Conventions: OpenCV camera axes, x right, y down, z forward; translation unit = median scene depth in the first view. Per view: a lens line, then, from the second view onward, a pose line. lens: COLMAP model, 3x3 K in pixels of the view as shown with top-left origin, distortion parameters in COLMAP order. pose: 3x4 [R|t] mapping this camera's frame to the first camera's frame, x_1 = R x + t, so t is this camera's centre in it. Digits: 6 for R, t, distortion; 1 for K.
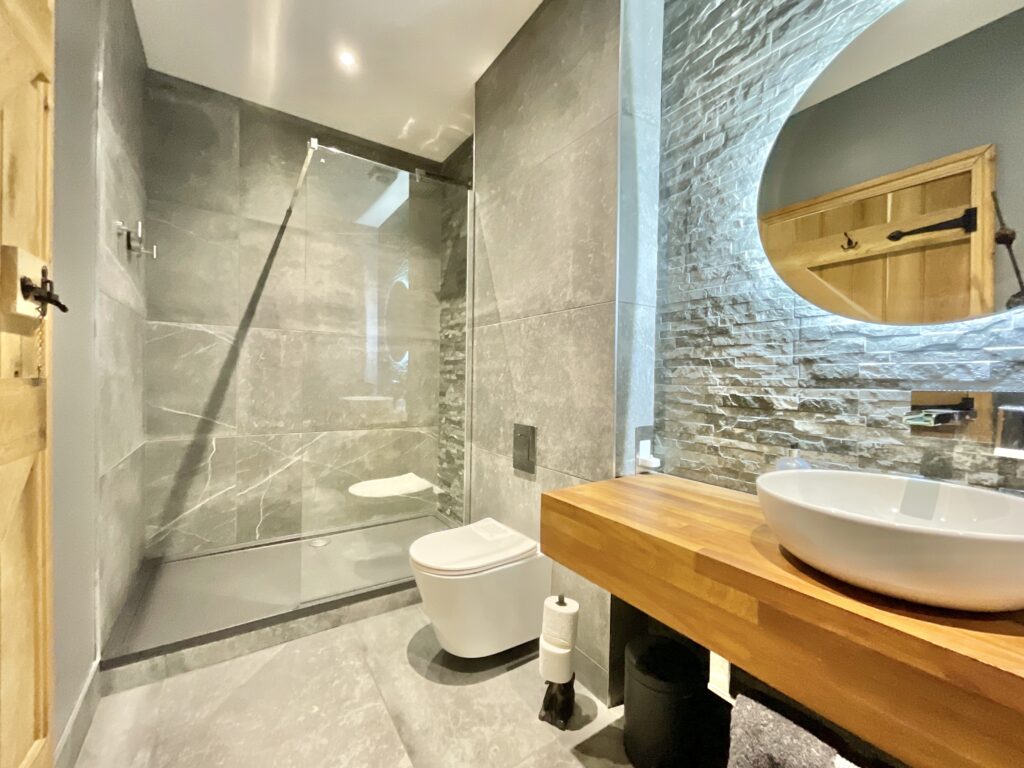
lens RADIAL K [[420.2, 0, 519.6], [0, 420.2, 382.1], [0, 0, 1]] dist [0.000458, 0.000294]
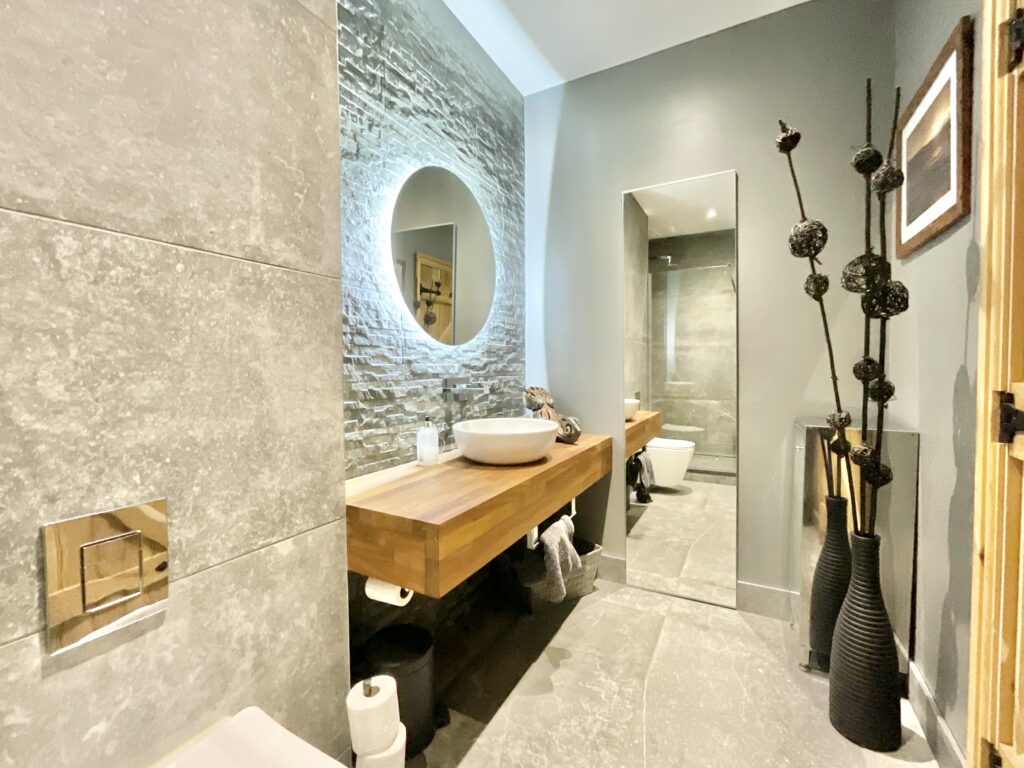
lens RADIAL K [[420.2, 0, 522.7], [0, 420.2, 383.3], [0, 0, 1]] dist [0.000458, 0.000294]
pose [[-0.454154, -0.041355, 0.889963, -0.672468], [0.012086, 0.998544, 0.052568, -0.040728], [-0.890841, 0.034630, -0.452993, 1.129862]]
